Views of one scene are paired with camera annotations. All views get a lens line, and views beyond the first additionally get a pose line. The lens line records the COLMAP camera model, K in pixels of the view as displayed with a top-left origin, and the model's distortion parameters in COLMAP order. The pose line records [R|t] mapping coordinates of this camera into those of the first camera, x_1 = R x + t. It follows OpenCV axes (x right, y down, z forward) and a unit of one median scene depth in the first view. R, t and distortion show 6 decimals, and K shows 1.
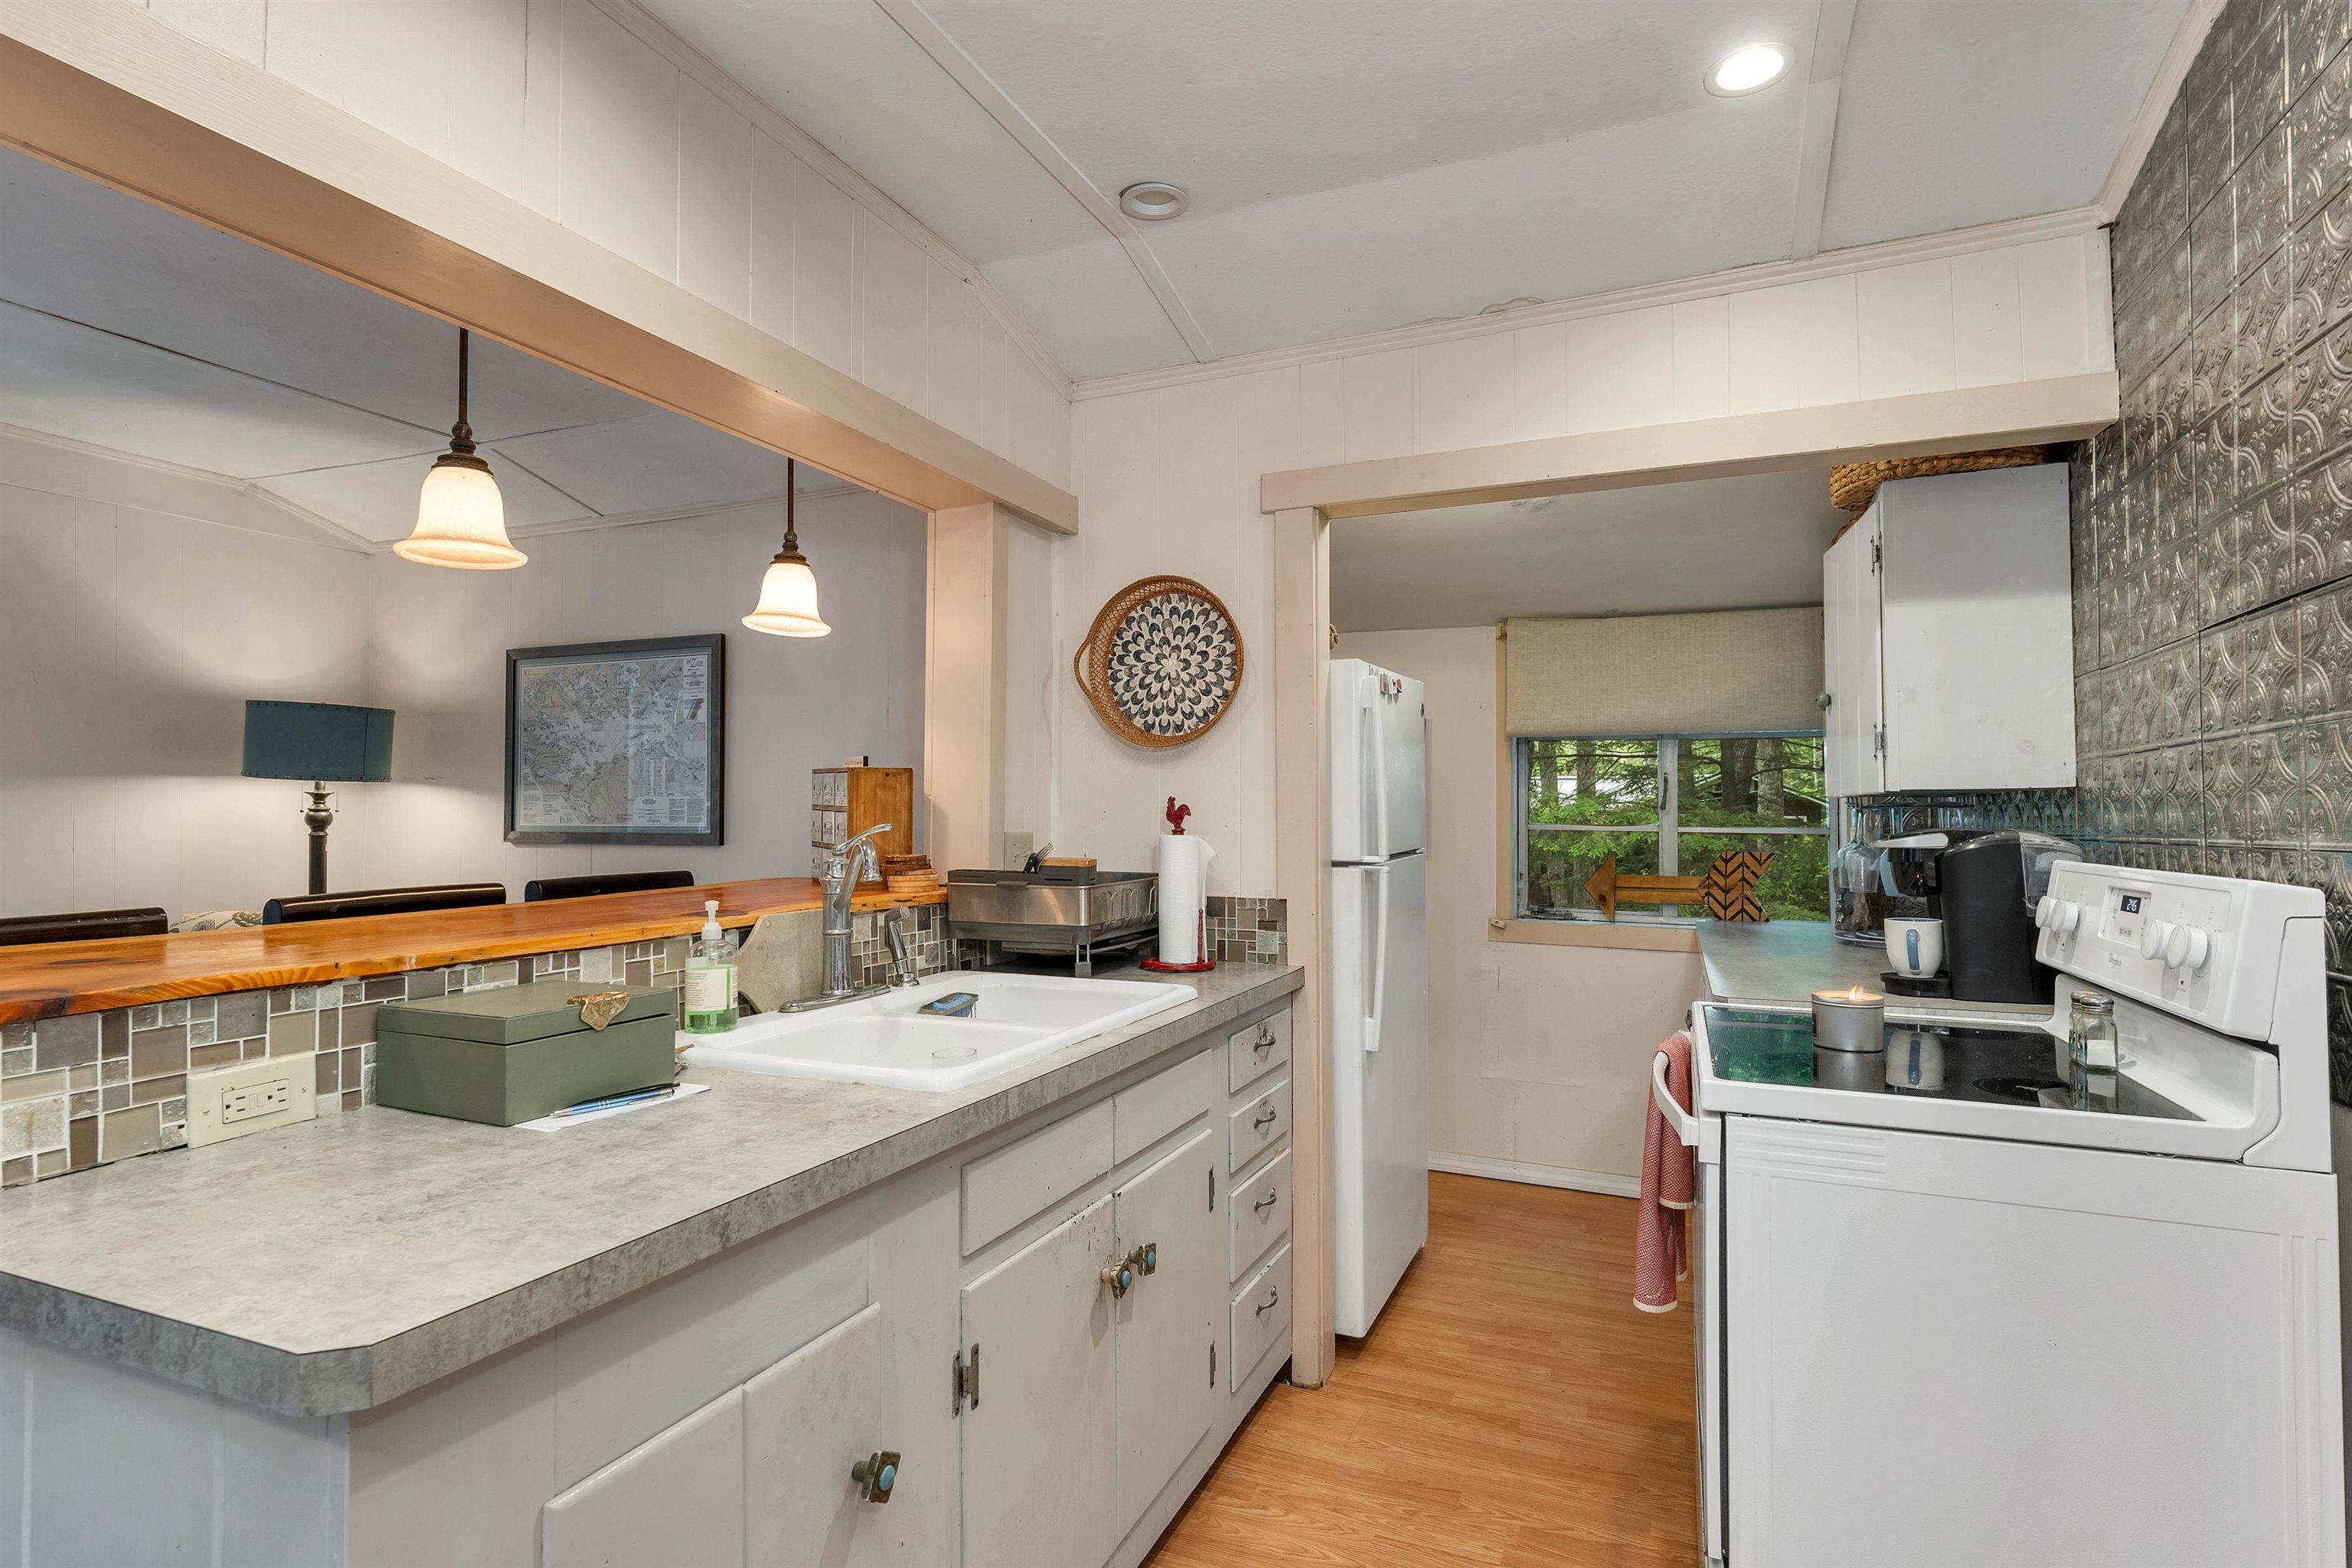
lens RADIAL K [[1176.6, 0, 1167.2], [0, 1176.6, 780.1], [0, 0, 1]] dist [0.002148, -0.000003]
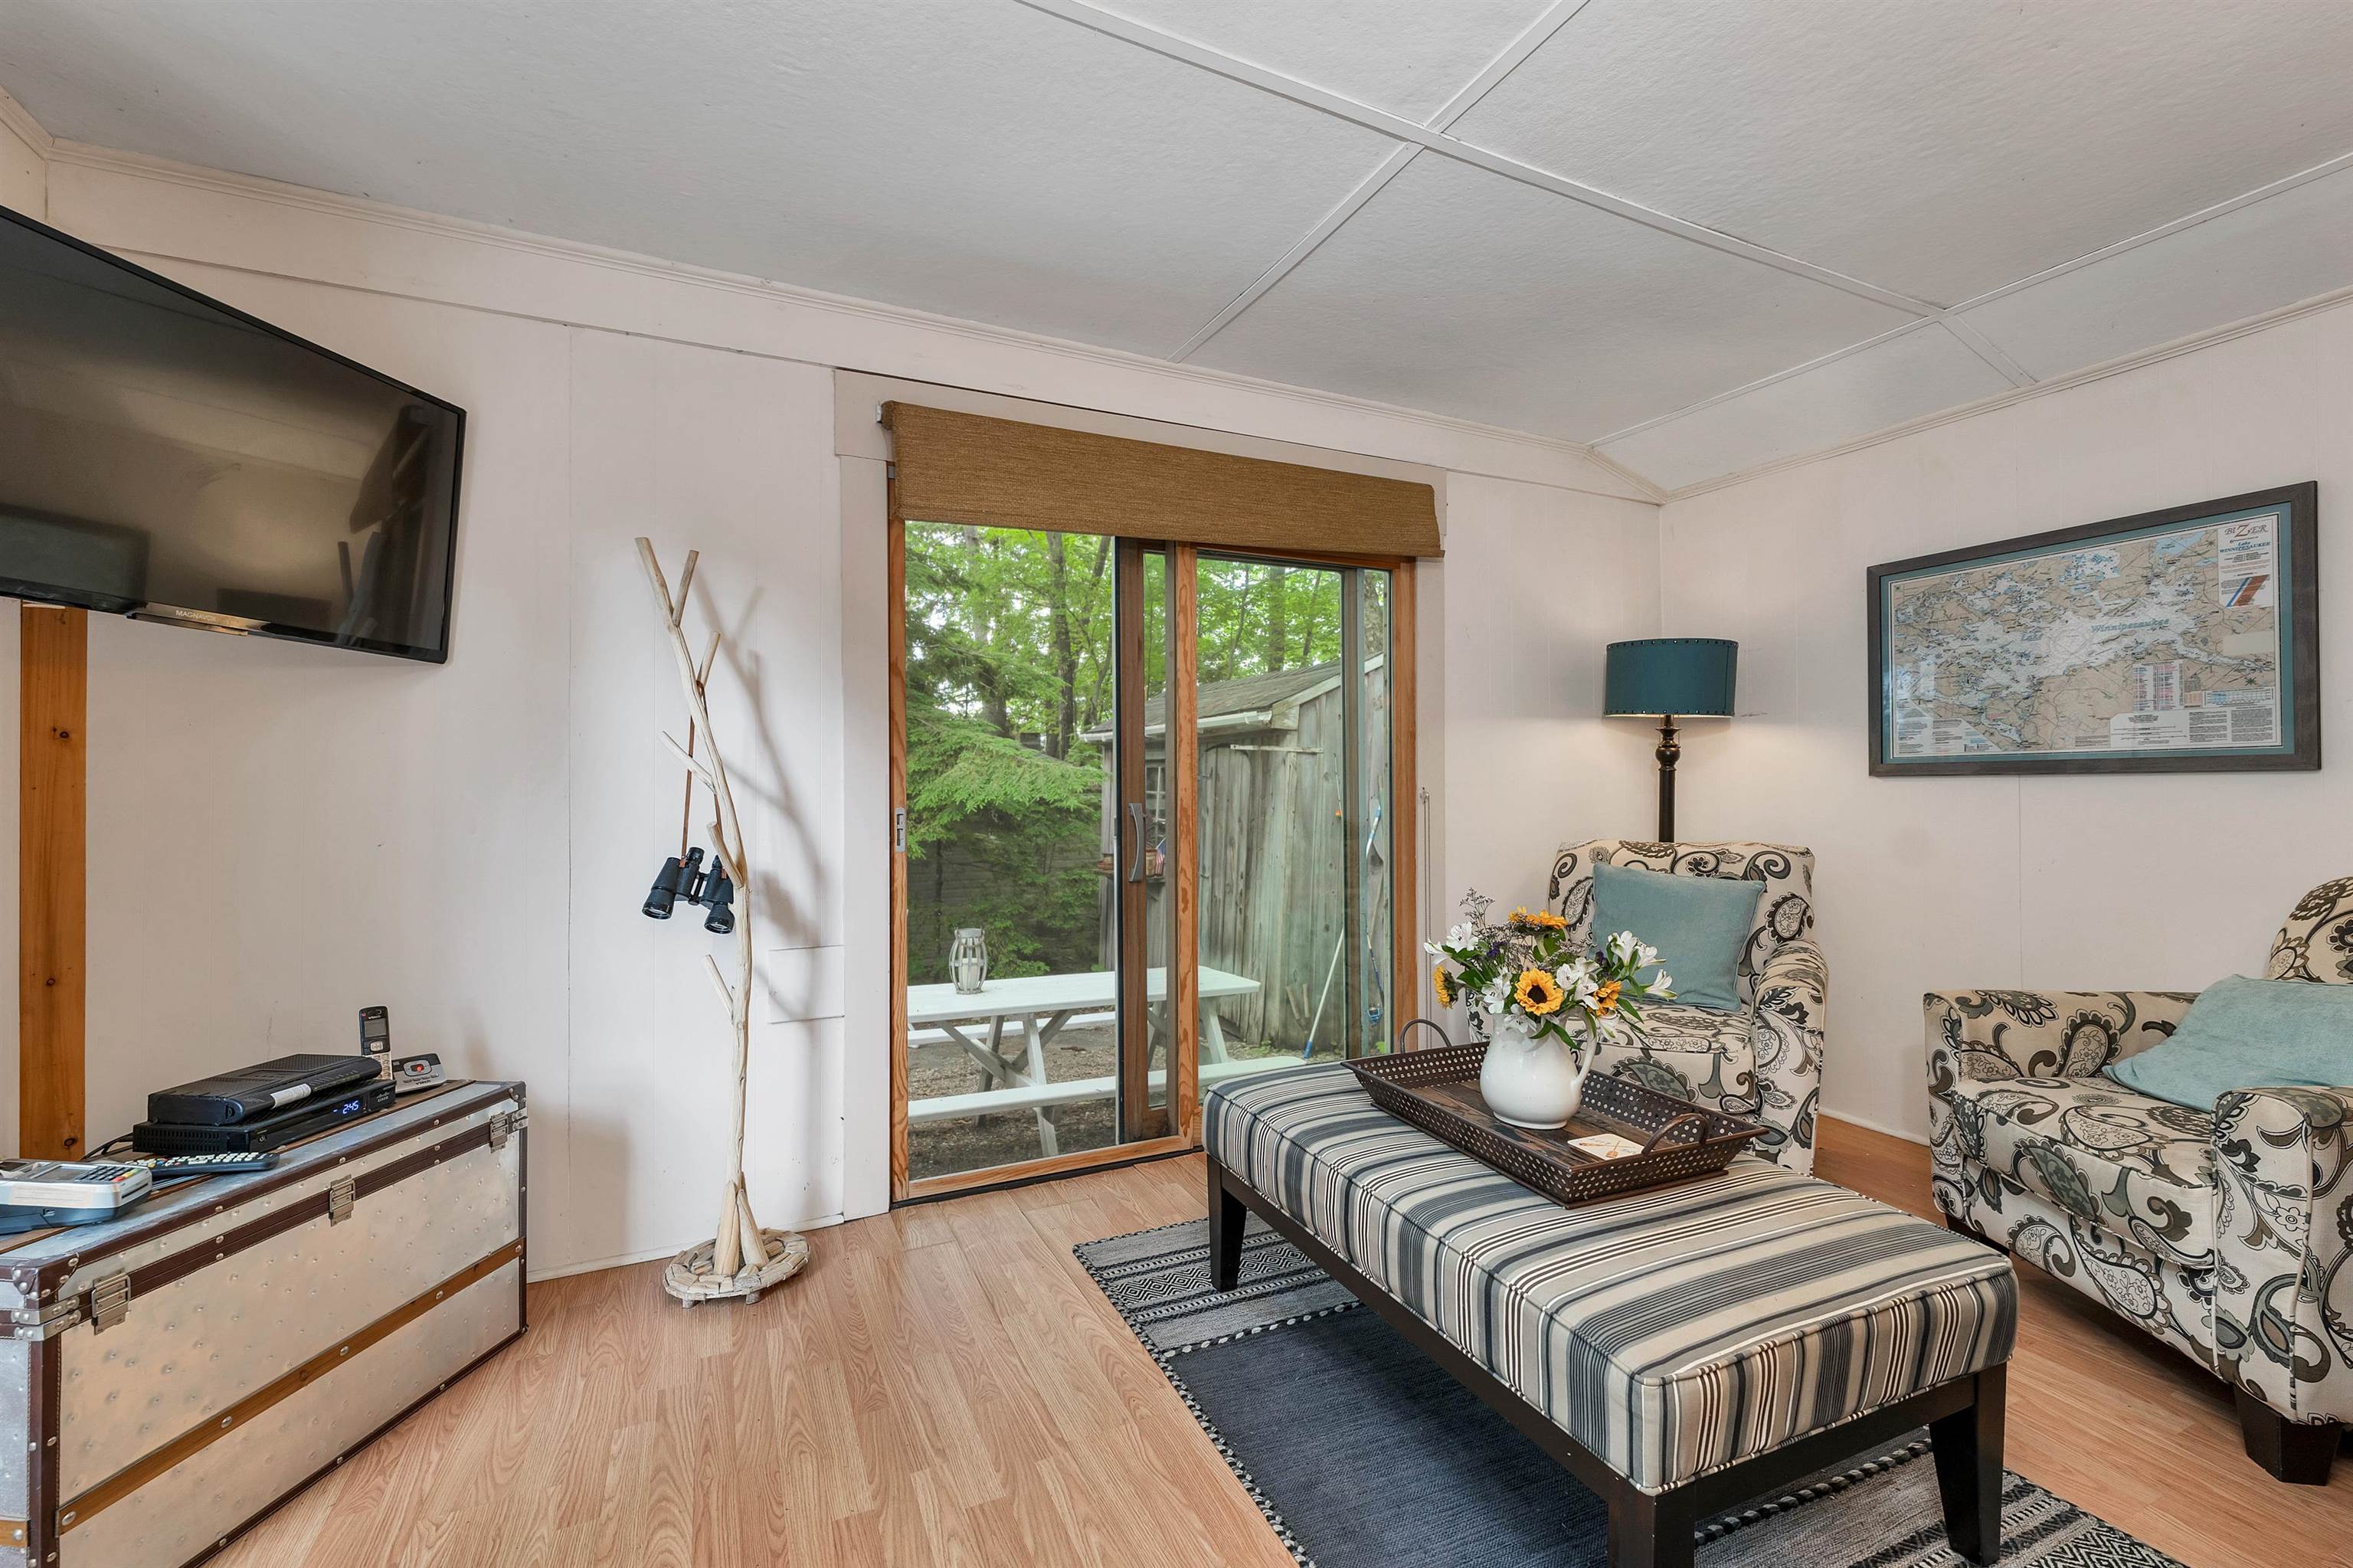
lens RADIAL K [[987.4, 0, 1168.9], [0, 987.4, 783.0], [0, 0, 1]] dist [0.002272, -0.001298]
pose [[0.751930, -0.008255, -0.659192, -0.663724], [0.017929, 0.999808, 0.007931, 0.060114], [0.658999, -0.017782, 0.751933, 0.079549]]
